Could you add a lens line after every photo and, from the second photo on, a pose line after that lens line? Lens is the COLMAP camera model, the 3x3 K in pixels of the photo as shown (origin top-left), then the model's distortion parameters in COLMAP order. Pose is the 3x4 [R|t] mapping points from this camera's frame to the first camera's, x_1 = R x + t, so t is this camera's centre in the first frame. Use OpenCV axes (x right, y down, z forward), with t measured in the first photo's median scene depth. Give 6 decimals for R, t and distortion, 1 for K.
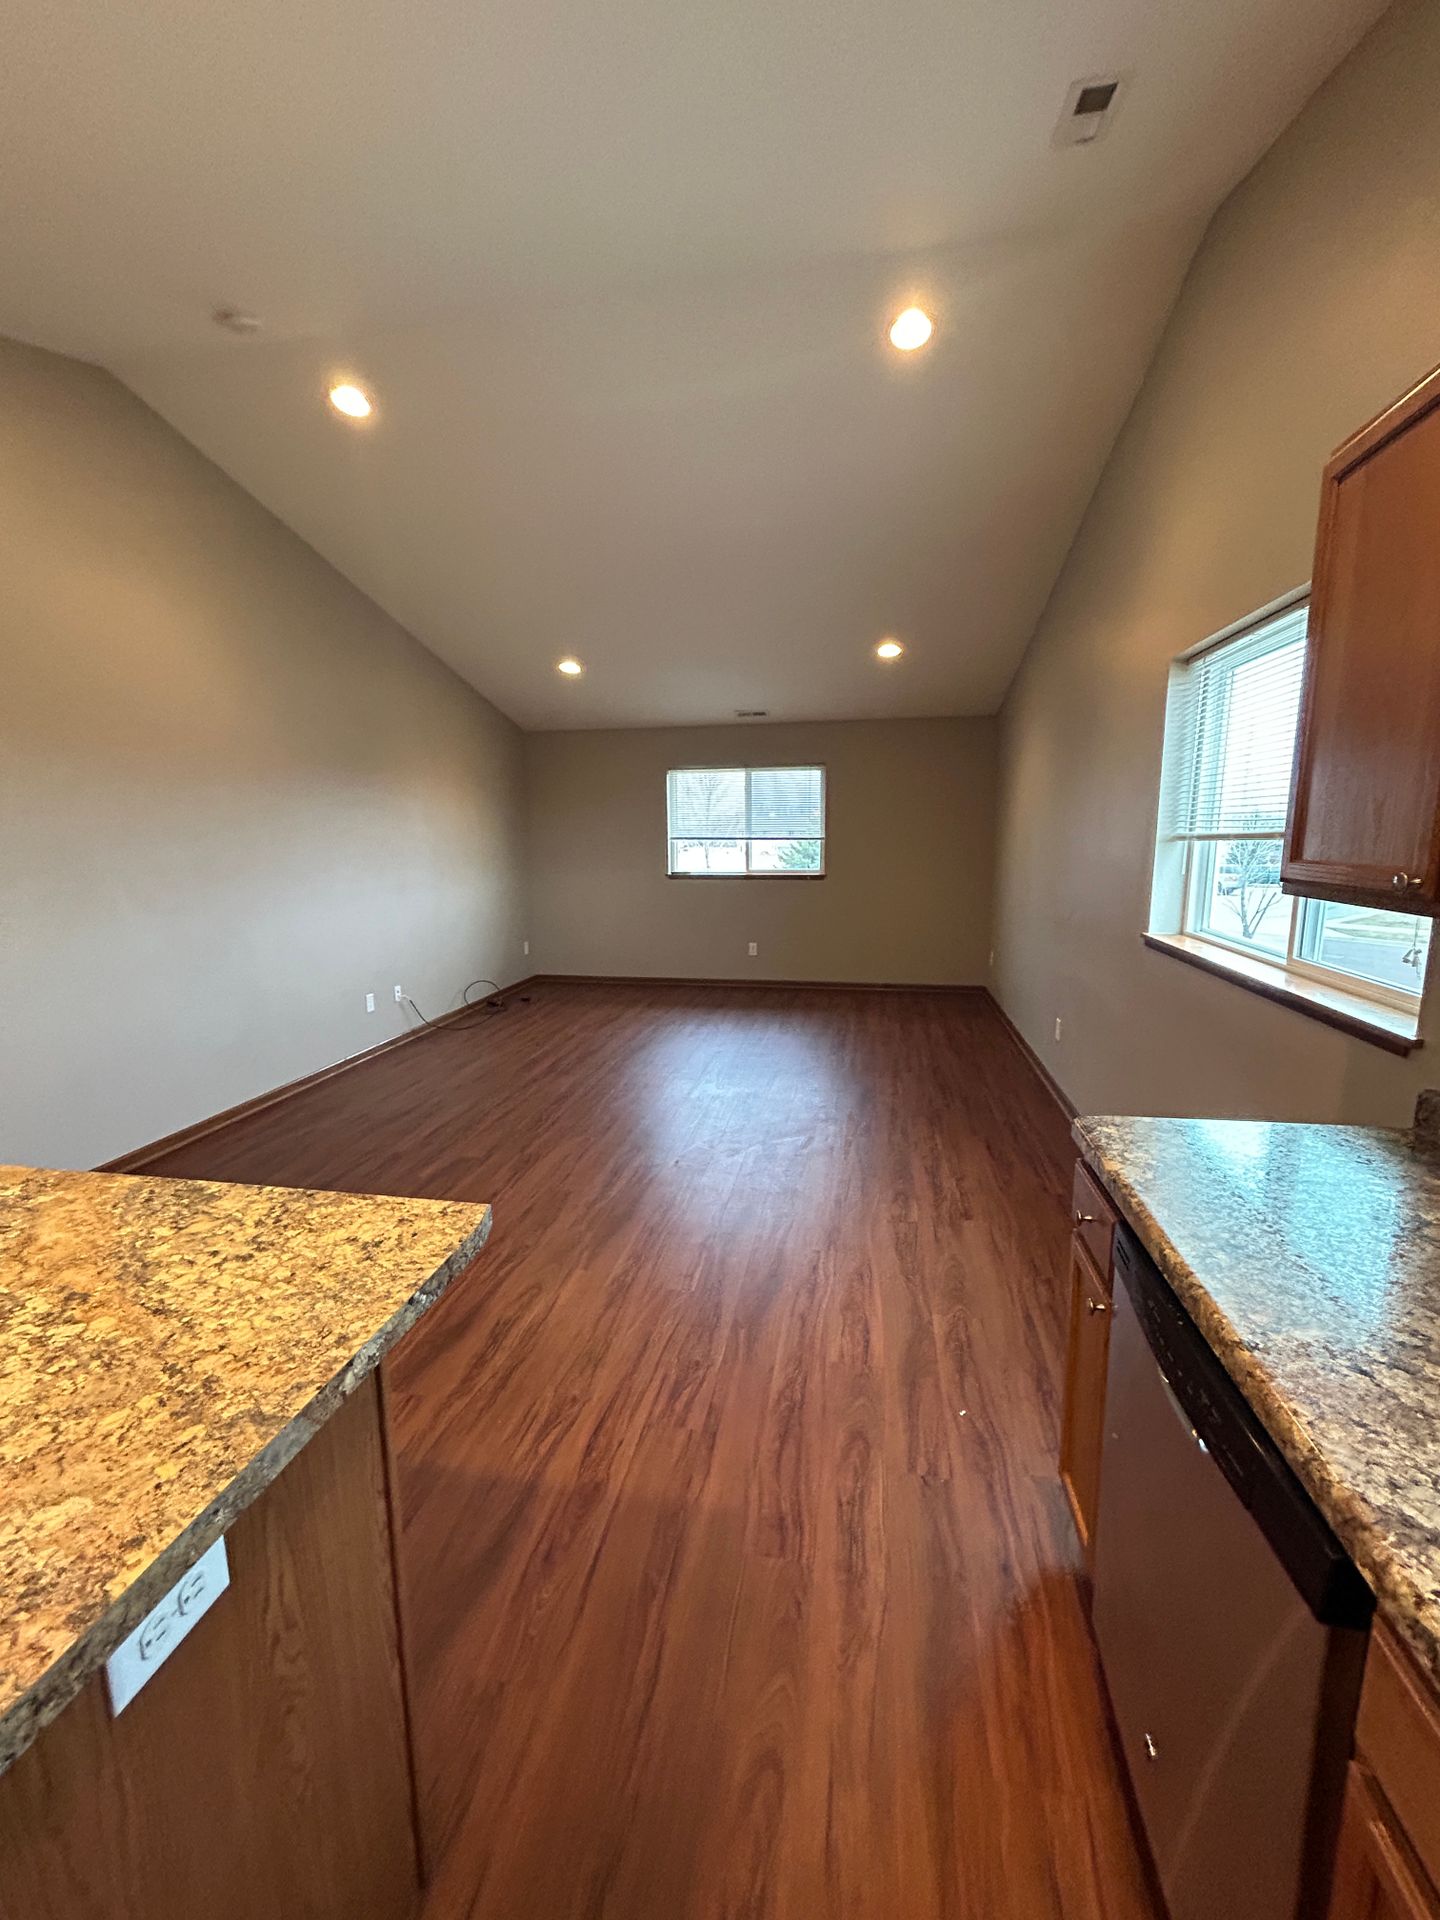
lens RADIAL K [[774.3, 0, 722.0], [0, 774.3, 956.1], [0, 0, 1]] dist [-0.002338, 0.000429]
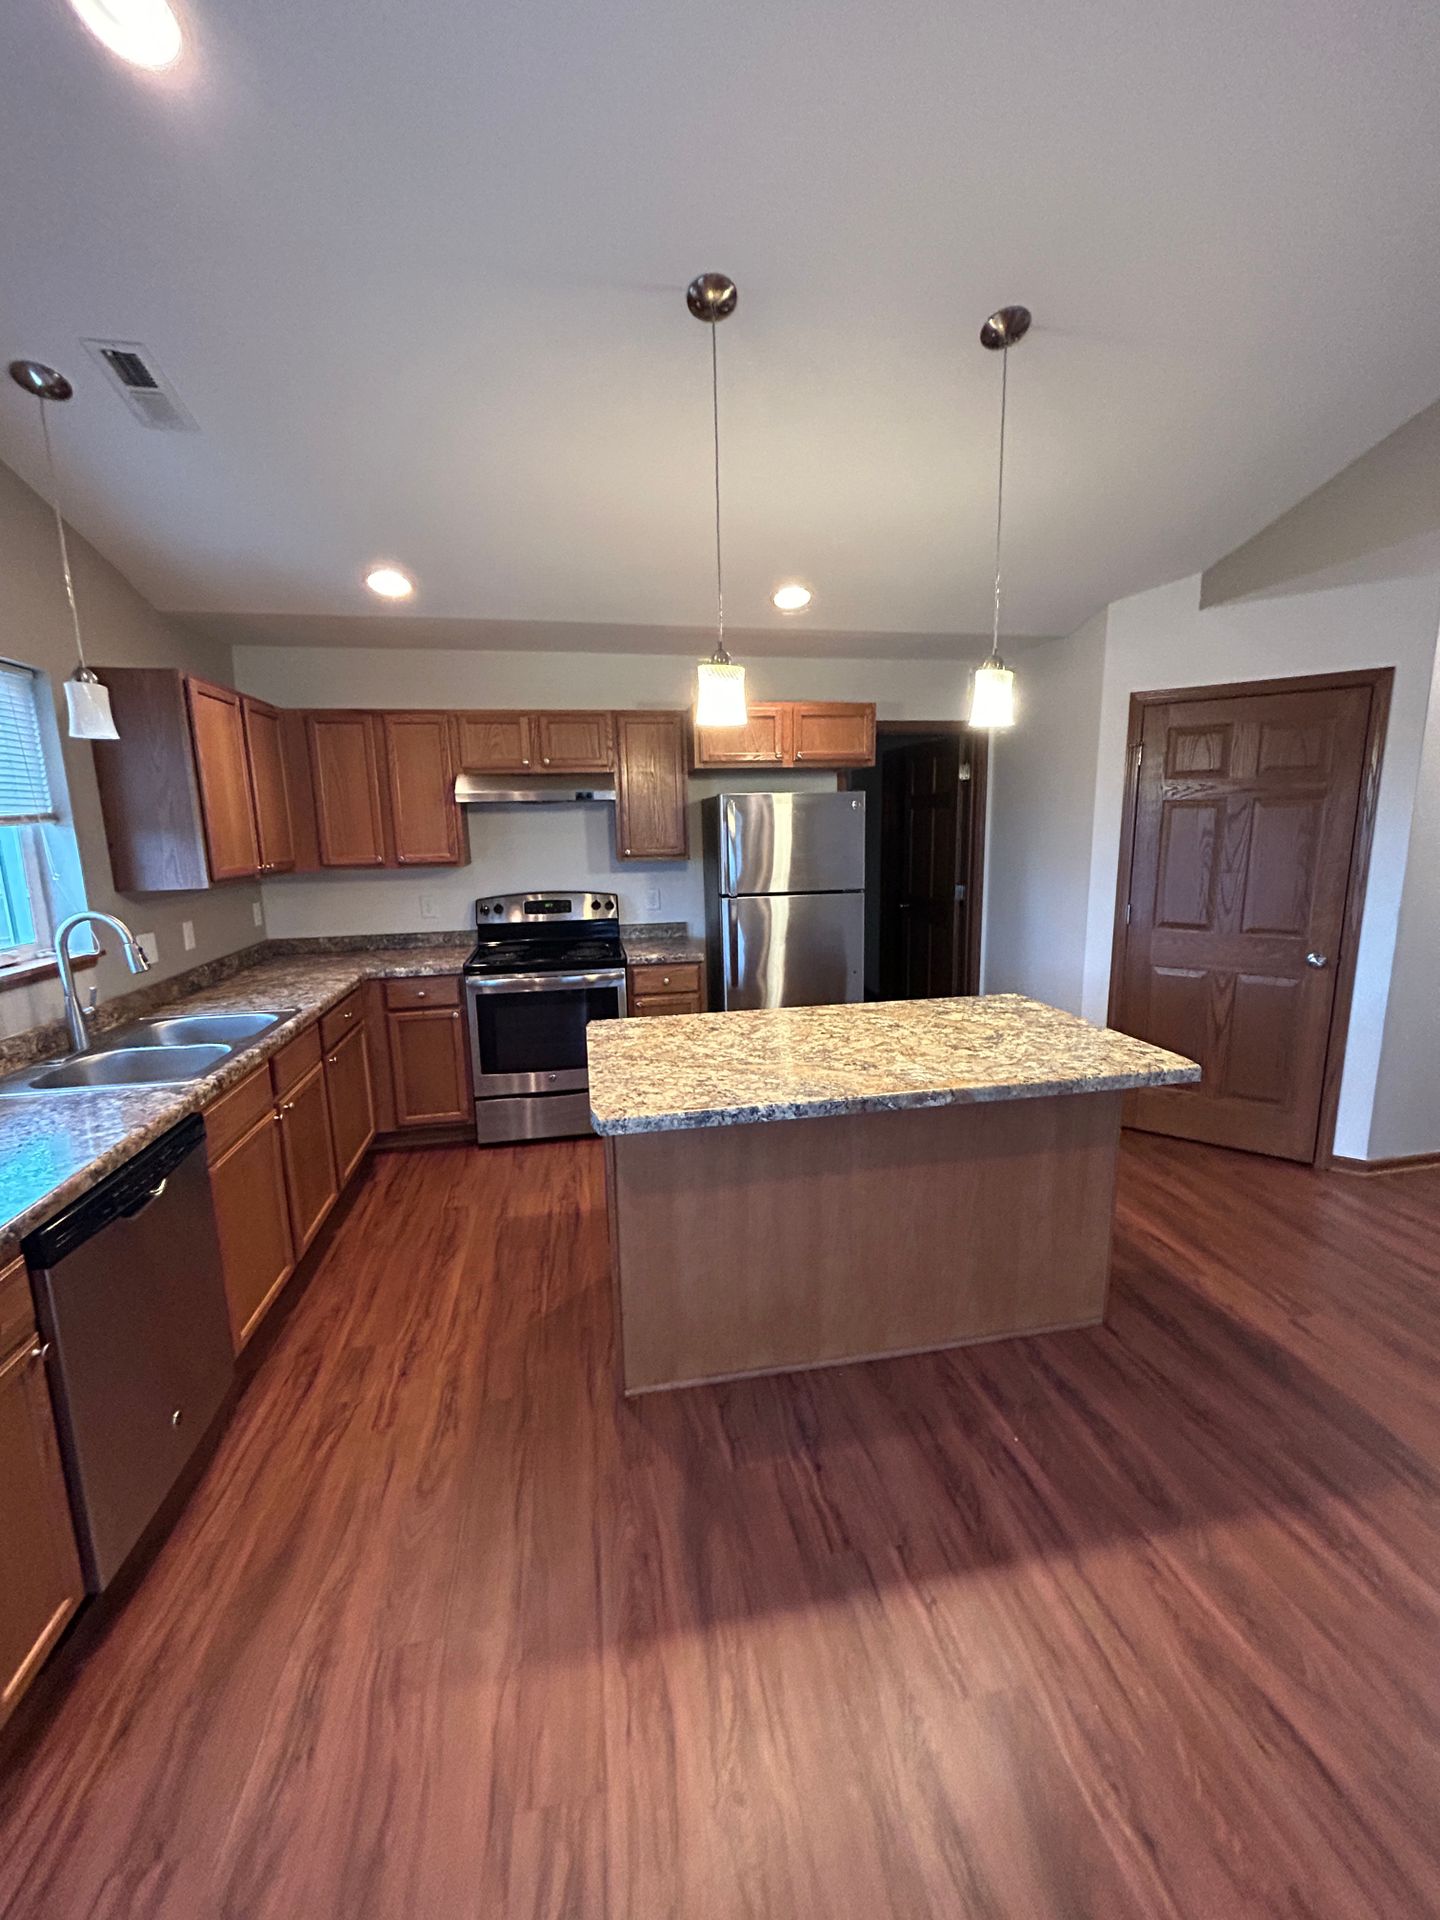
lens RADIAL K [[774.3, 0, 722.3], [0, 774.3, 959.6], [0, 0, 1]] dist [-0.002338, 0.000429]
pose [[-0.932585, 0.087865, -0.350093, -0.018152], [-0.032939, 0.945155, 0.324956, -0.187061], [0.359444, 0.314581, -0.878543, 0.989509]]
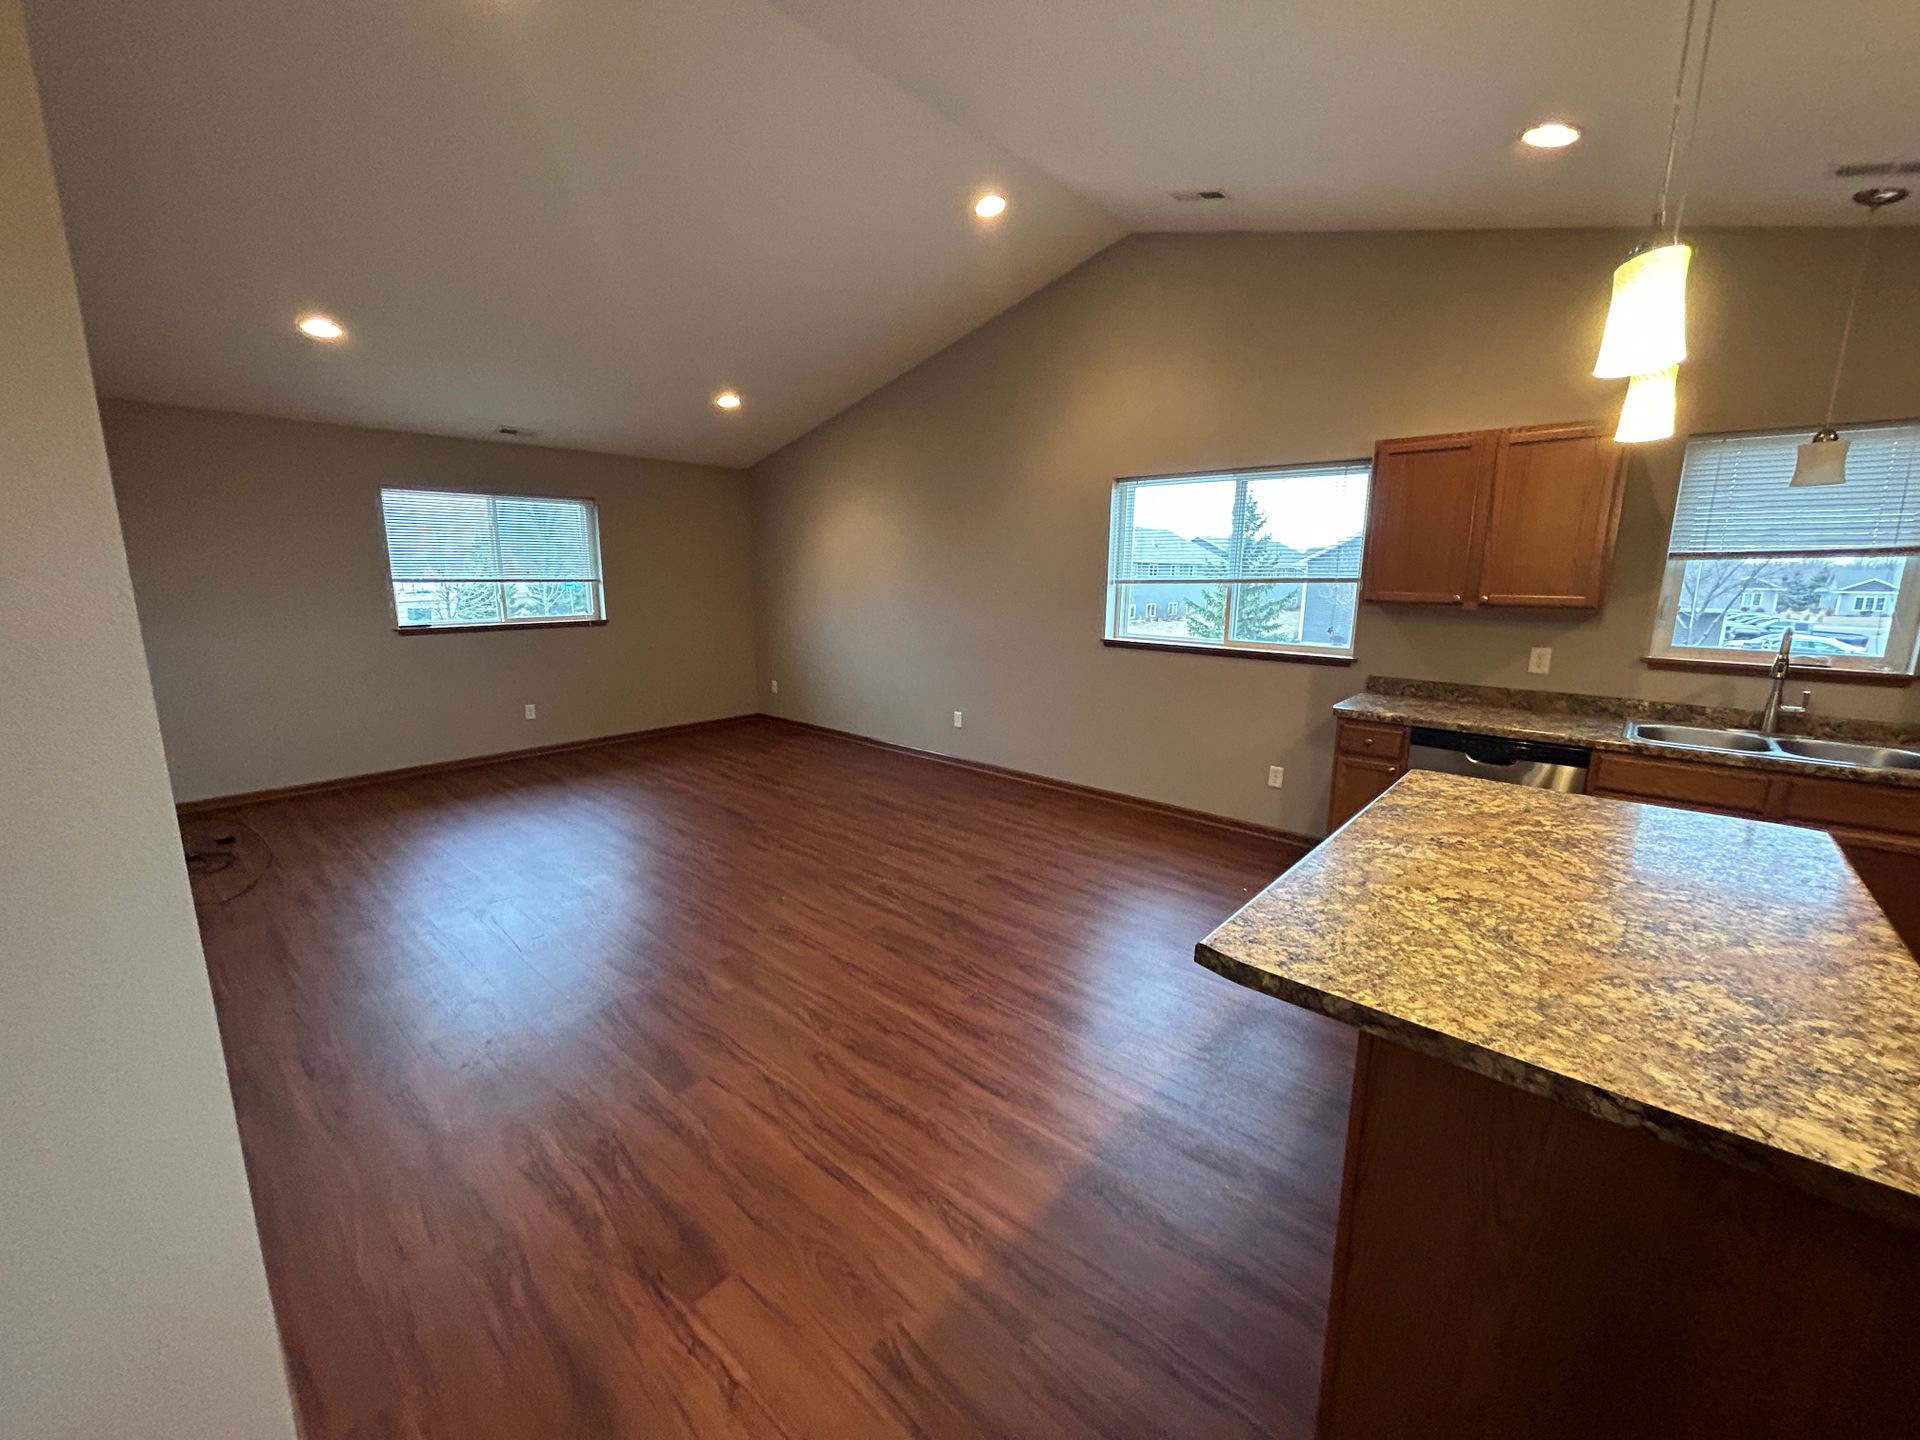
lens RADIAL K [[774.3, 0, 957.2], [0, 774.3, 712.5], [0, 0, 1]] dist [-0.002338, 0.000429]
pose [[0.522800, -0.145090, 0.840017, -1.141548], [0.126040, 0.987735, 0.092161, -0.069732], [-0.843086, 0.057694, 0.534675, 0.404815]]
